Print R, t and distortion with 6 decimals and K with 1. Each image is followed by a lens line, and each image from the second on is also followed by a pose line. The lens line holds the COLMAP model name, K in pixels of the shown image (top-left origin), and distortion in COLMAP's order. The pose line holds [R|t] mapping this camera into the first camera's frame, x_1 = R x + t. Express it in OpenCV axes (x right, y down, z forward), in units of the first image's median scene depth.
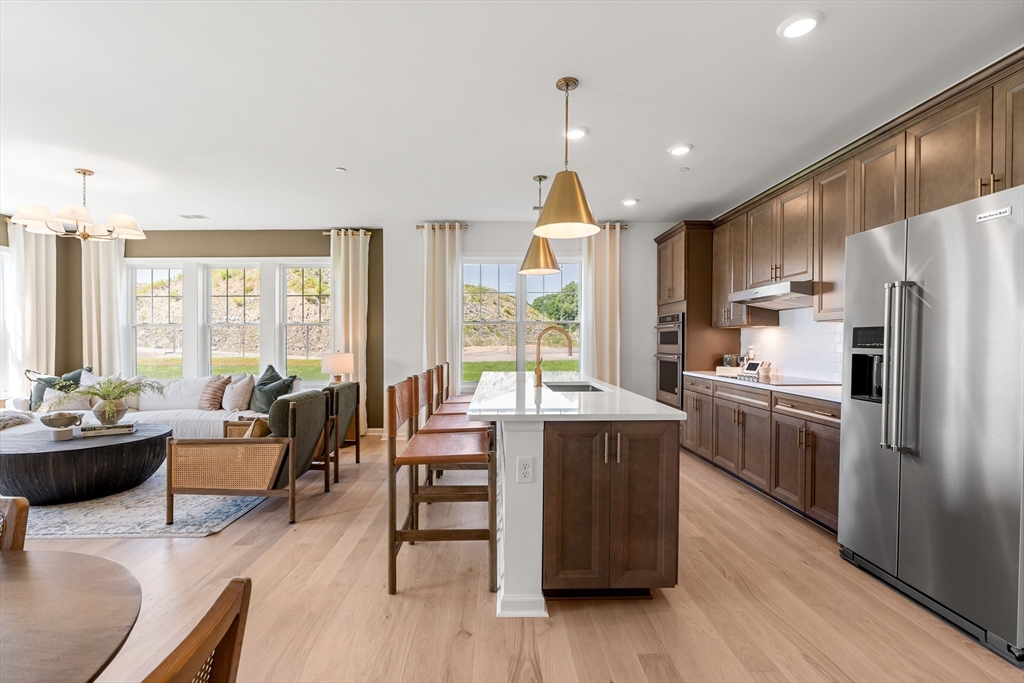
lens RADIAL K [[466.3, 0, 509.2], [0, 466.3, 345.2], [0, 0, 1]] dist [-0.005845, -0.000326]
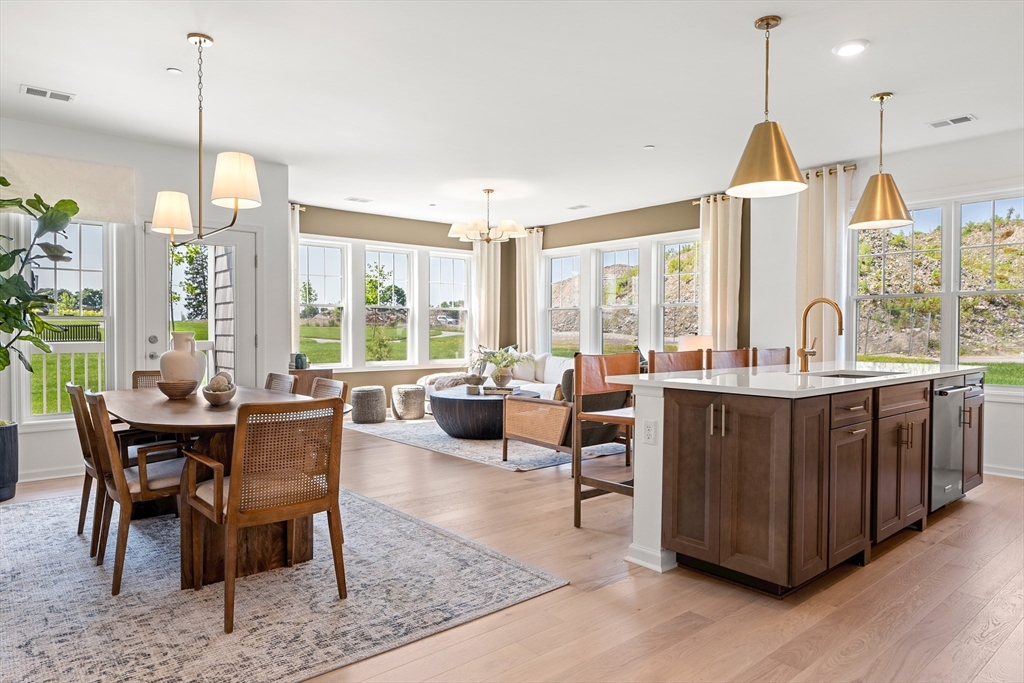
lens RADIAL K [[651.0, 0, 512.3], [0, 651.0, 338.4], [0, 0, 1]] dist [-0.011780, -0.001964]
pose [[0.636321, 0.014890, -0.771281, 0.665425], [-0.012470, 0.999882, 0.009015, 0.028226], [0.771324, 0.003881, 0.636431, -0.134794]]
